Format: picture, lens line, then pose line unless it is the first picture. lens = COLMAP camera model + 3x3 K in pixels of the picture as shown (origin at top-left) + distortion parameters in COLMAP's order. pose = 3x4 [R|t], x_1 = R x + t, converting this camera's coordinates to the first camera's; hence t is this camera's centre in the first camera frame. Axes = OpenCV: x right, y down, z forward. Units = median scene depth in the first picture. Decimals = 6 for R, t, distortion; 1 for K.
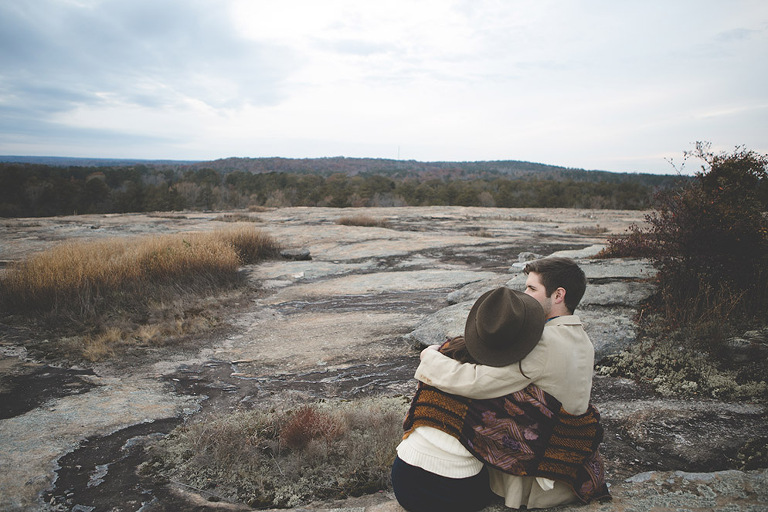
lens RADIAL K [[581.3, 0, 384.0], [0, 581.3, 256.0], [0, 0, 1]] dist [-0.025214, -0.000632]
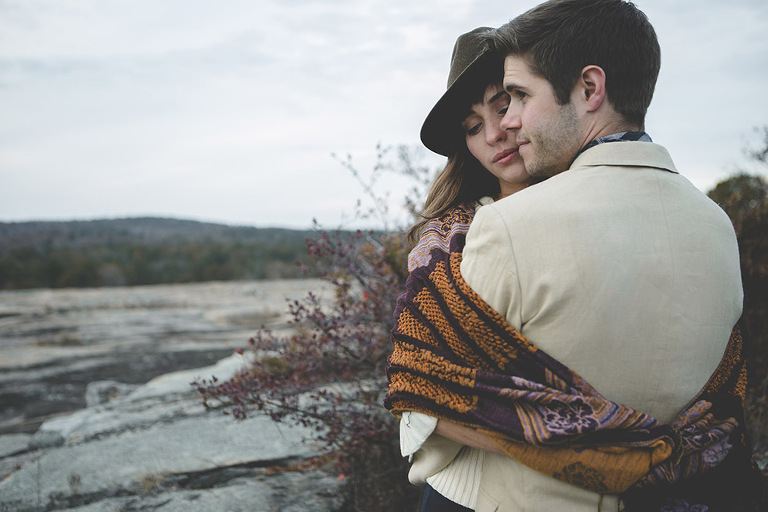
lens RADIAL K [[870.8, 0, 384.0], [0, 870.8, 256.0], [0, 0, 1]] dist [-0.000564, -0.001353]
pose [[0.890046, -0.045978, 0.453547, 0.060745], [0.098188, 0.990885, -0.092233, -0.009323], [-0.445172, 0.126624, 0.886447, 0.116120]]
